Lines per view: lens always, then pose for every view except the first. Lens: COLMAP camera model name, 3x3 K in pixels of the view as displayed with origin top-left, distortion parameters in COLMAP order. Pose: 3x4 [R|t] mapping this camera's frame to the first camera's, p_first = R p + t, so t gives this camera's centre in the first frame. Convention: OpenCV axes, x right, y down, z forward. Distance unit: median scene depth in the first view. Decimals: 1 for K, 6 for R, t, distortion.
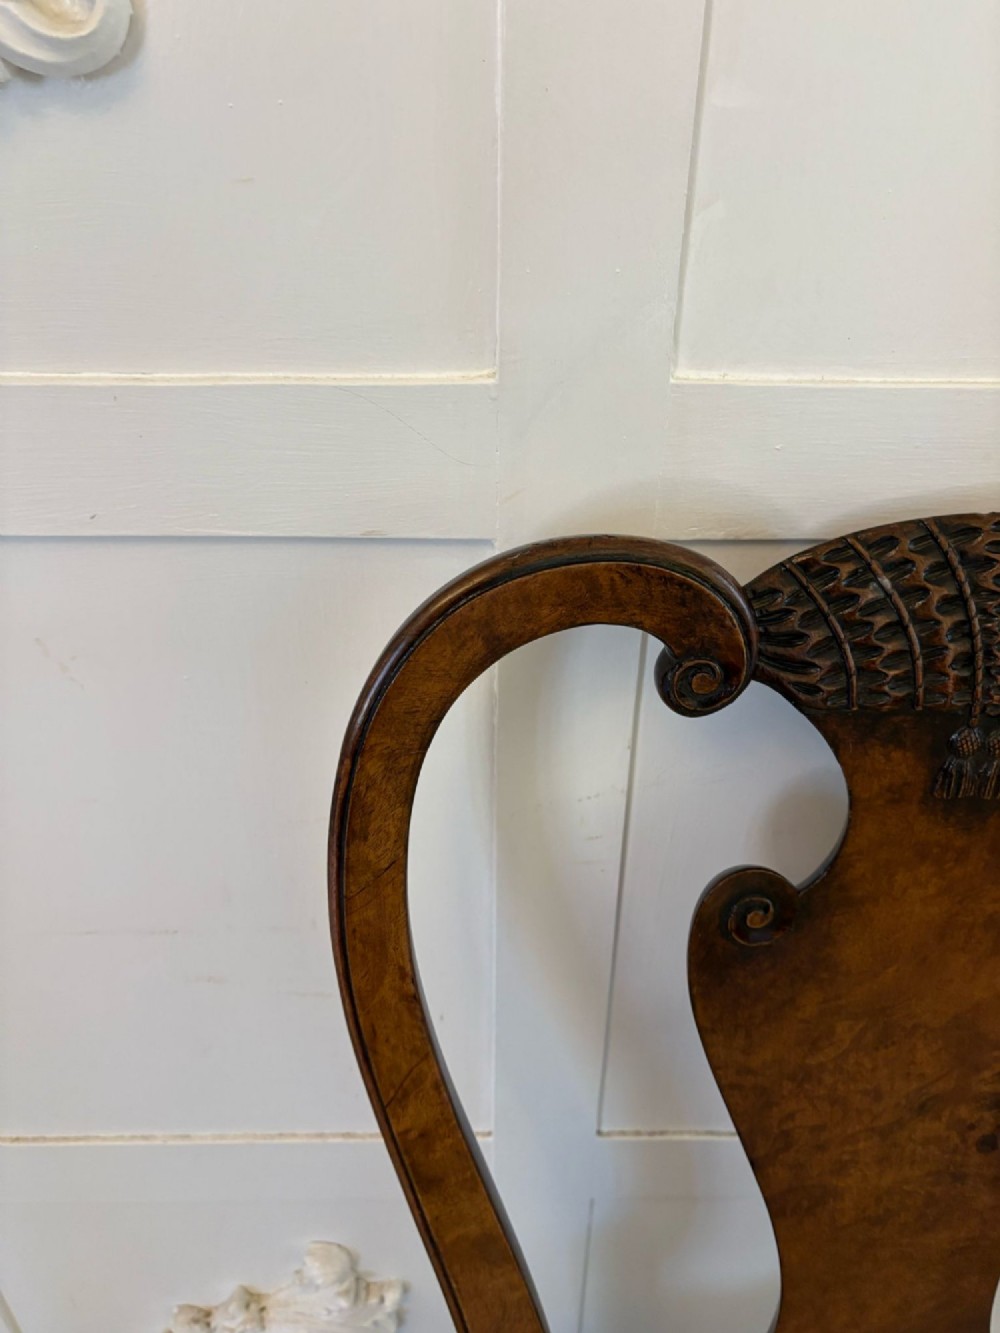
lens RADIAL K [[1011.2, 0, 502.8], [0, 1011.2, 690.1], [0, 0, 1]] dist [0.037811, -0.030679]
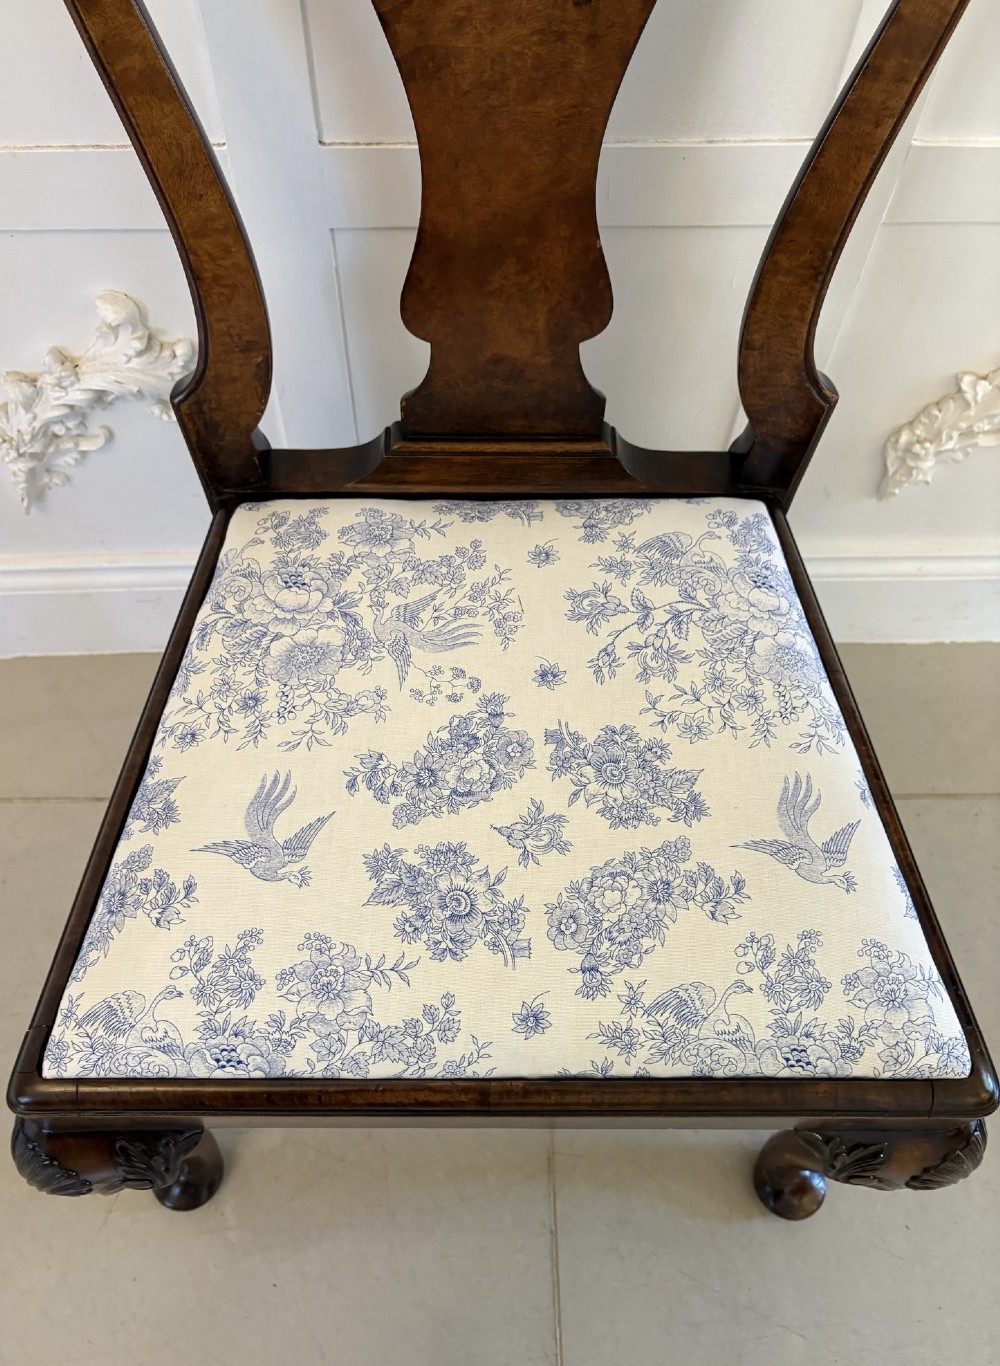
lens RADIAL K [[1087.8, 0, 470.7], [0, 1087.8, 716.1], [0, 0, 1]] dist [0.013409, -0.007257]
pose [[0.999978, -0.006562, -0.000525, 0.349004], [0.006046, 0.883998, 0.467451, 0.596531], [-0.002604, -0.467444, 0.884019, -0.487098]]
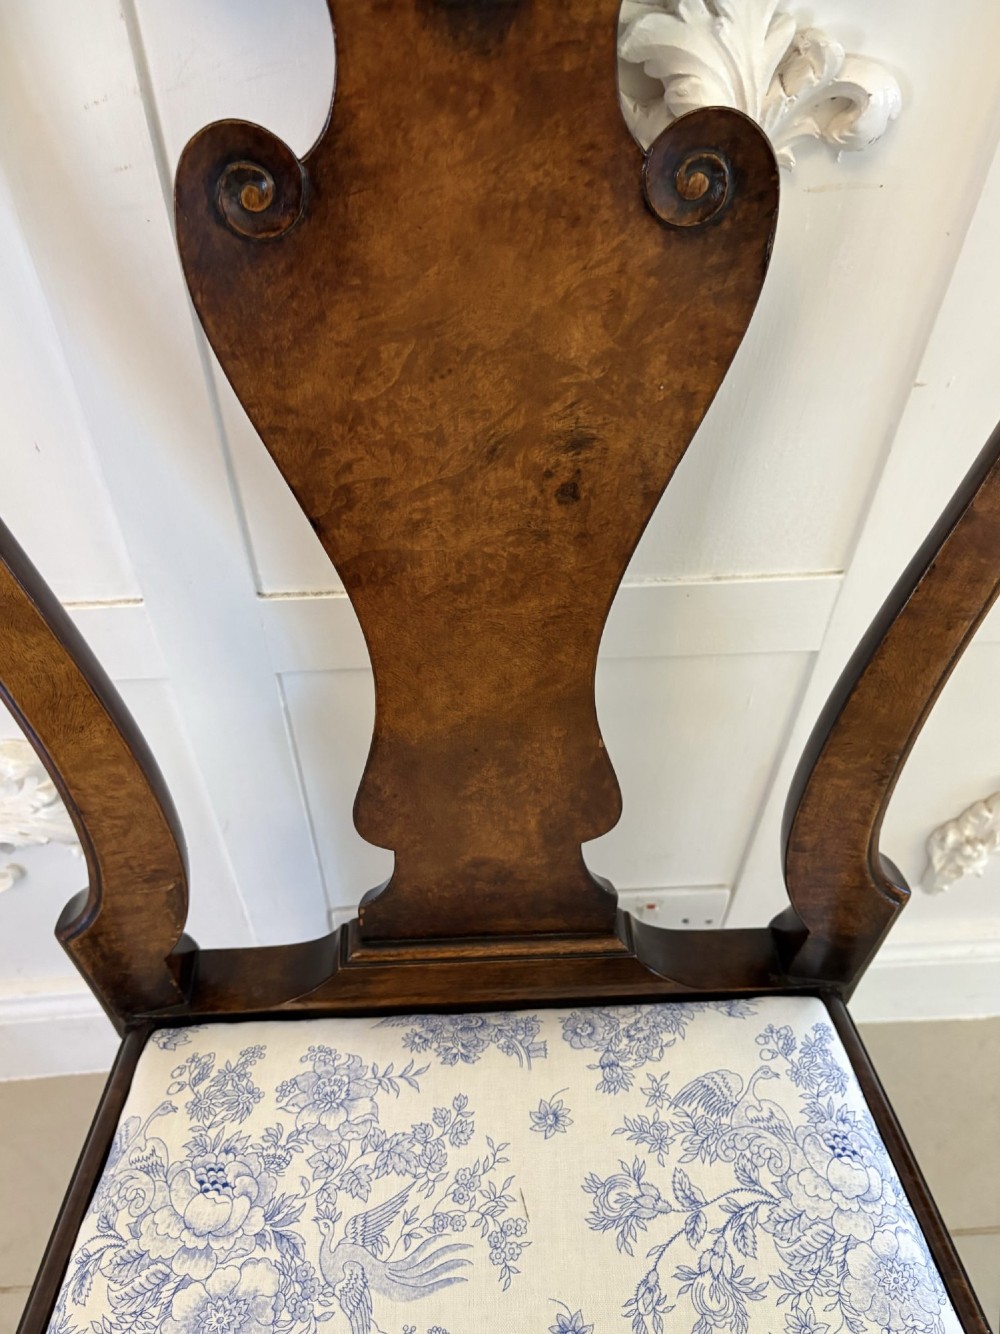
lens RADIAL K [[1048.3, 0, 500.7], [0, 1048.3, 674.8], [0, 0, 1]] dist [0.017671, -0.008127]
pose [[0.998353, -0.040885, 0.040239, 0.375207], [0.029072, 0.965307, 0.259493, 0.360324], [-0.049452, -0.257896, 0.964906, 0.049356]]
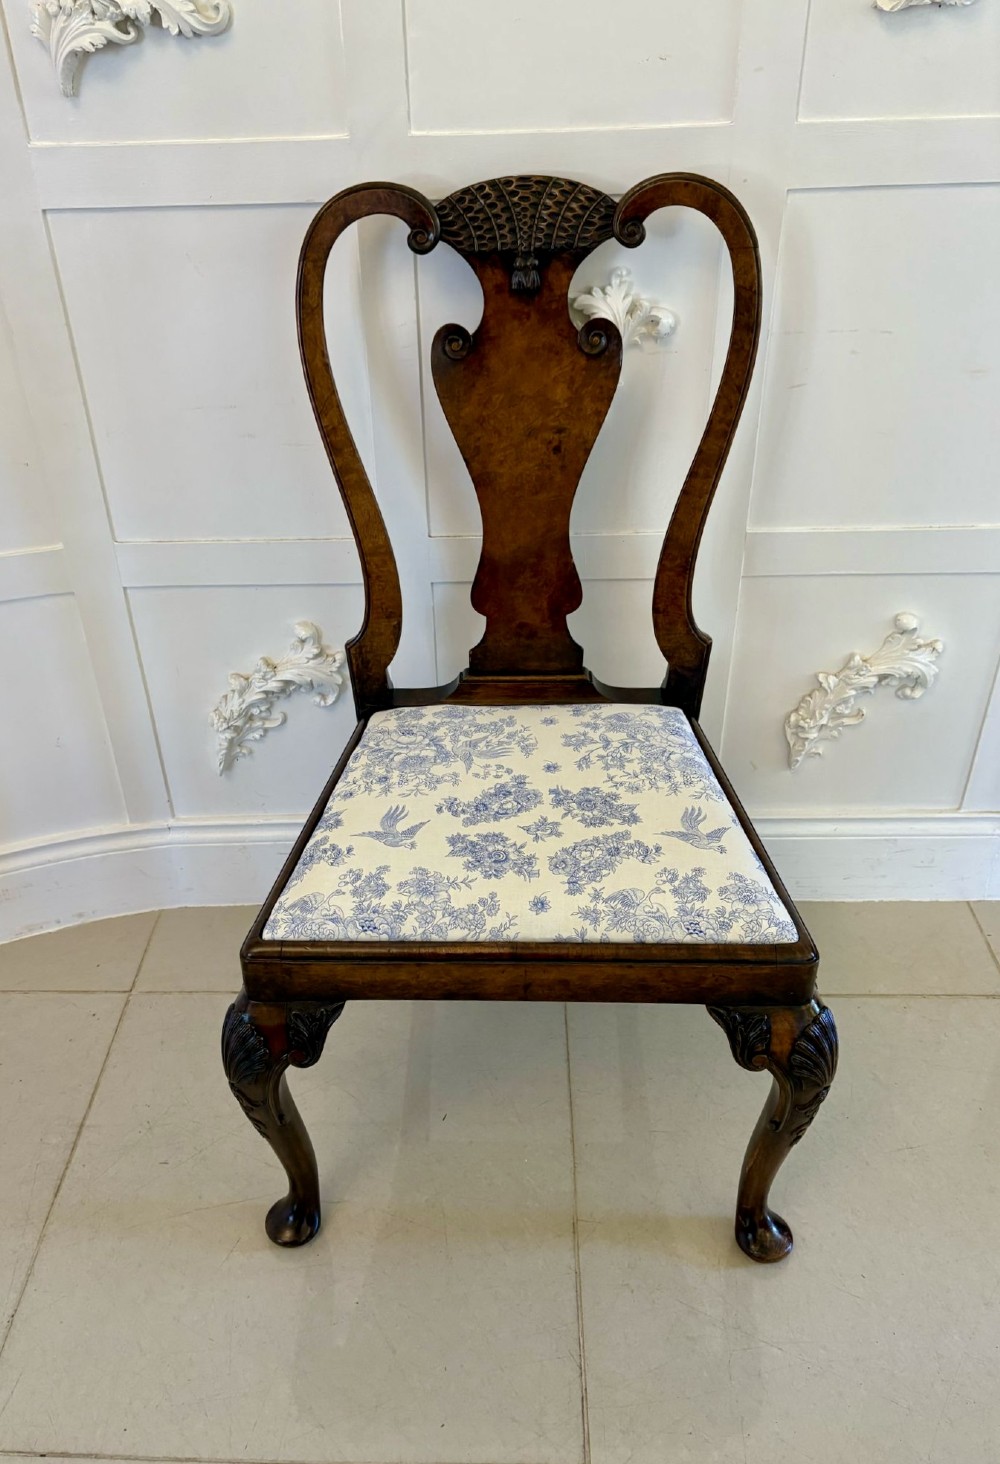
lens RADIAL K [[1138.7, 0, 459.7], [0, 1138.7, 744.8], [0, 0, 1]] dist [0.054411, -0.078392]
pose [[0.998458, -0.012209, -0.054158, 0.384168], [0.013629, 0.999571, 0.025917, 1.121163], [0.053818, -0.026615, 0.998196, -1.916137]]
